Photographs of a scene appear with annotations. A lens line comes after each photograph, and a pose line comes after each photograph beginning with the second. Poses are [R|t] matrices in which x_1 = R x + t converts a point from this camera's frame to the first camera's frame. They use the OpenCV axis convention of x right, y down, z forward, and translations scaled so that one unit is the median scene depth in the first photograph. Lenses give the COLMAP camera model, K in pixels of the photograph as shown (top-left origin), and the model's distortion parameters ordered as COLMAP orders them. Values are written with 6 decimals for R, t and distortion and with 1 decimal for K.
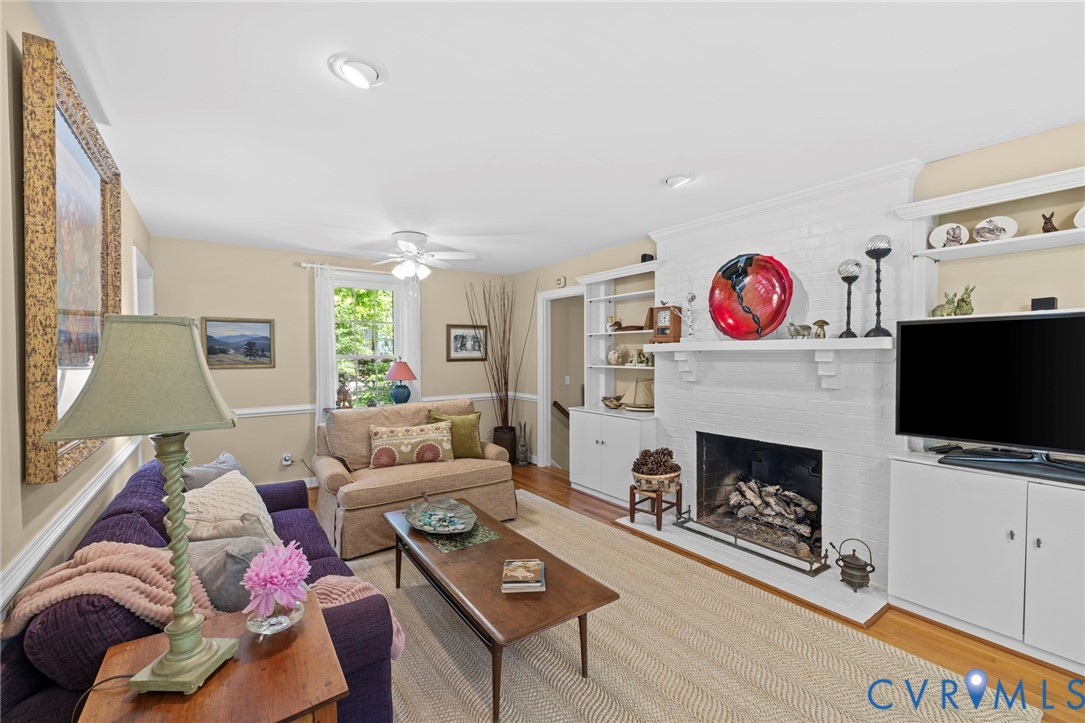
lens RADIAL K [[454.7, 0, 542.9], [0, 454.7, 370.3], [0, 0, 1]] dist [0.000424, 0.000057]
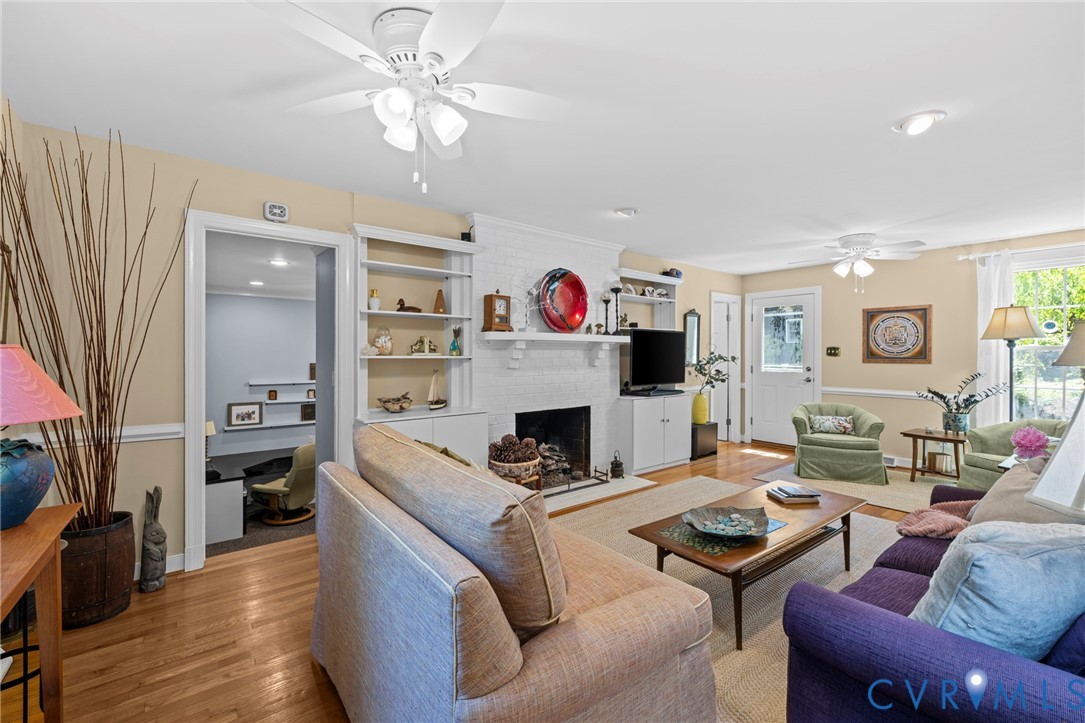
lens RADIAL K [[441.7, 0, 542.7], [0, 441.7, 349.7], [0, 0, 1]] dist [-0.000185, 0.000001]
pose [[-0.037138, 0.002148, 0.999308, -0.875692], [0.026942, 0.999636, -0.001148, -0.019229], [-0.998947, 0.026881, -0.037182, 1.157832]]
